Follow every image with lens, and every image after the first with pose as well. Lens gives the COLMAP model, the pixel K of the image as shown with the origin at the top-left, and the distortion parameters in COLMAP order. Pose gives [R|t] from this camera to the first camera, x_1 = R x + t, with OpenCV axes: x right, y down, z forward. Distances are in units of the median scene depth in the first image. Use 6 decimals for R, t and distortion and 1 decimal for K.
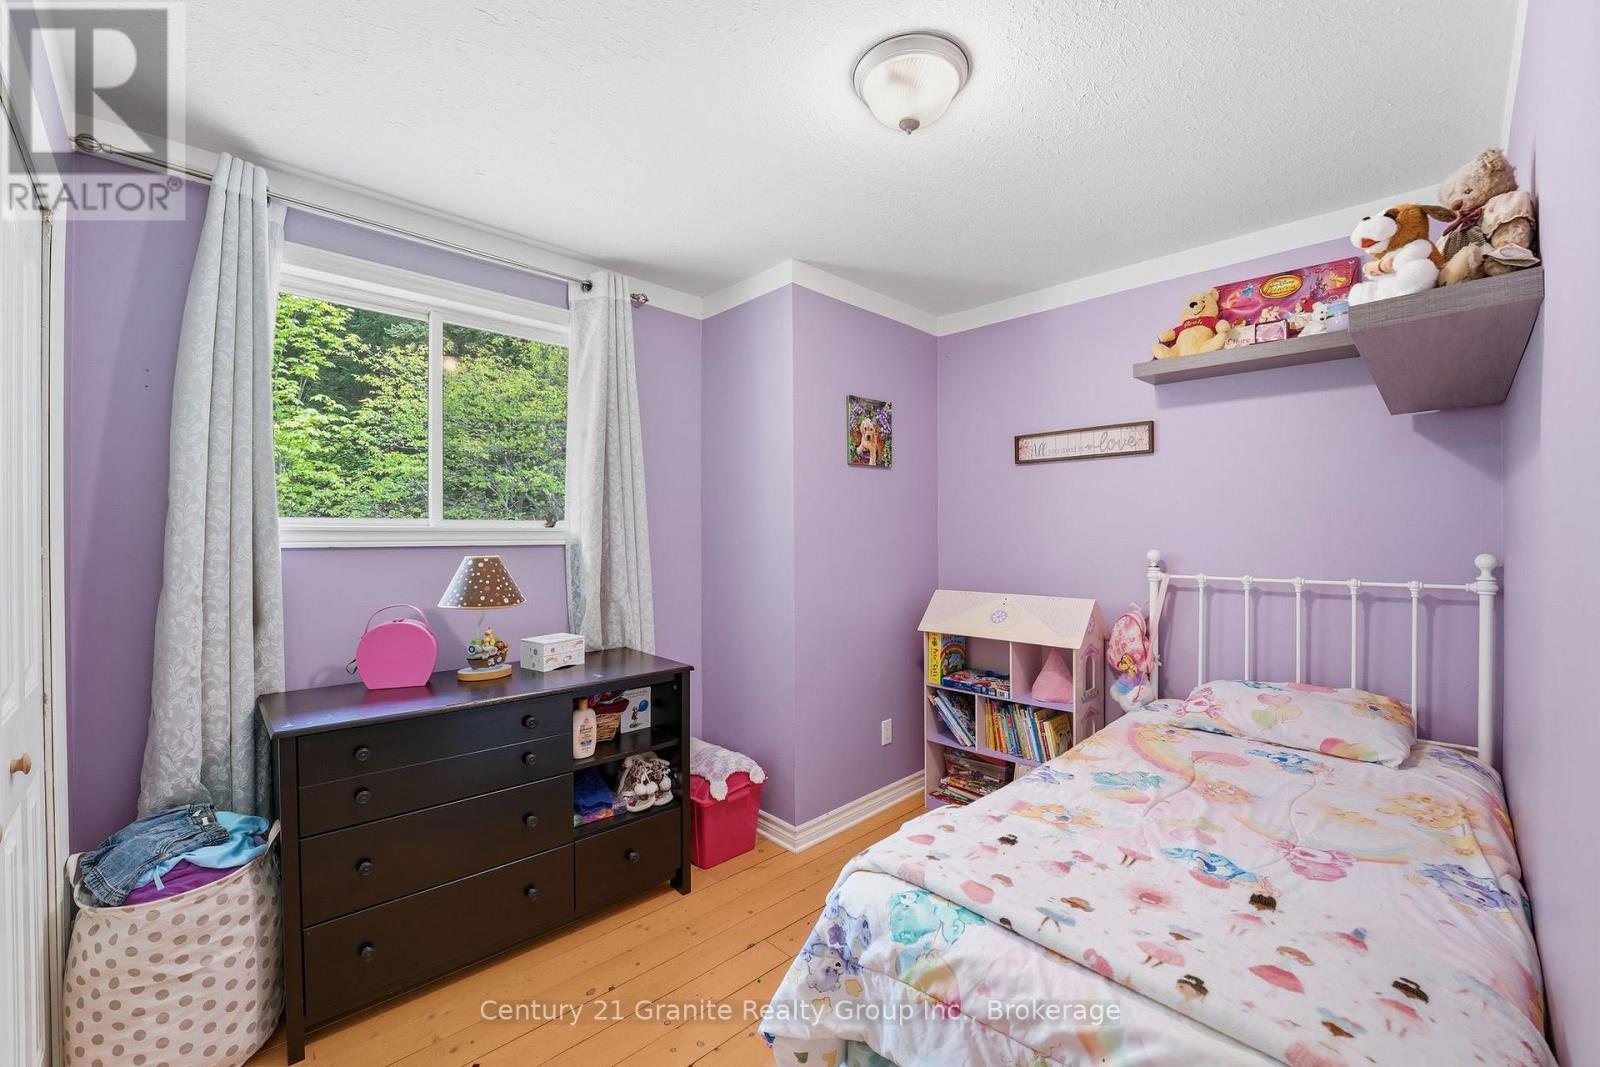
lens RADIAL K [[665.8, 0, 800.0], [0, 665.8, 533.5], [0, 0, 1]] dist [-0.014983, -0.000126]
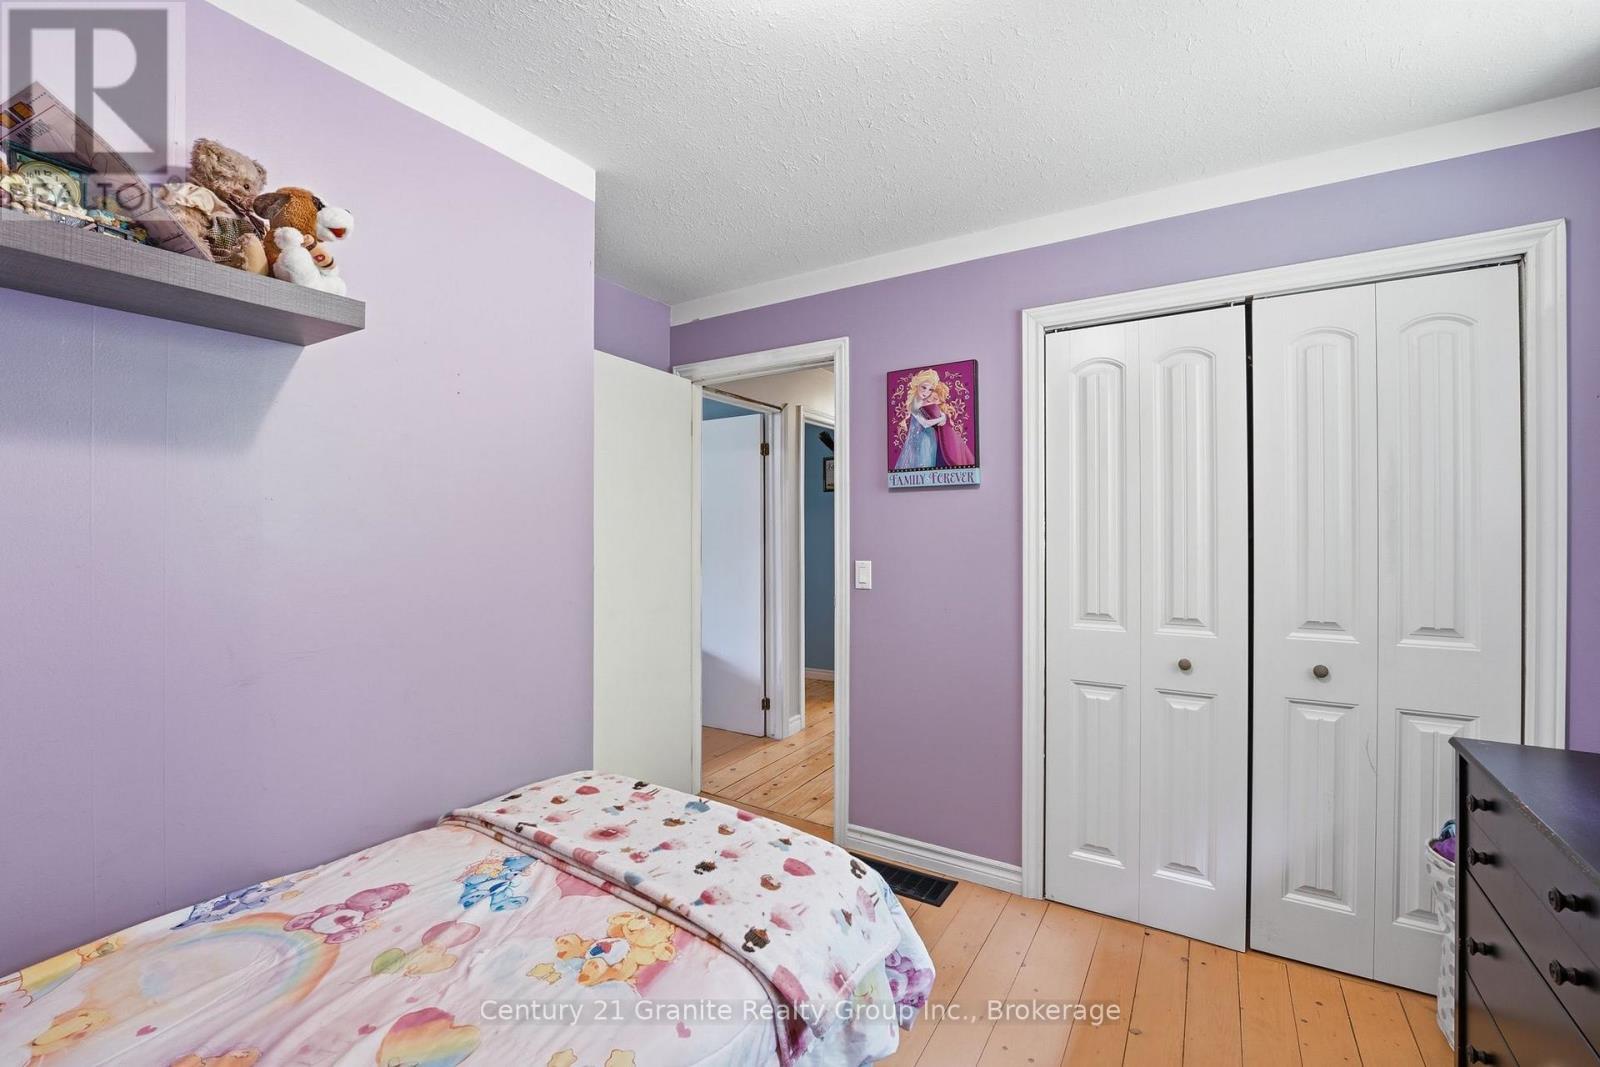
lens RADIAL K [[665.8, 0, 800.0], [0, 665.8, 533.5], [0, 0, 1]] dist [-0.014983, -0.000126]
pose [[-0.974166, 0.008601, -0.225668, 0.410940], [0.007809, 0.999960, 0.004402, 0.003256], [0.225697, 0.002526, -0.974194, 2.016634]]
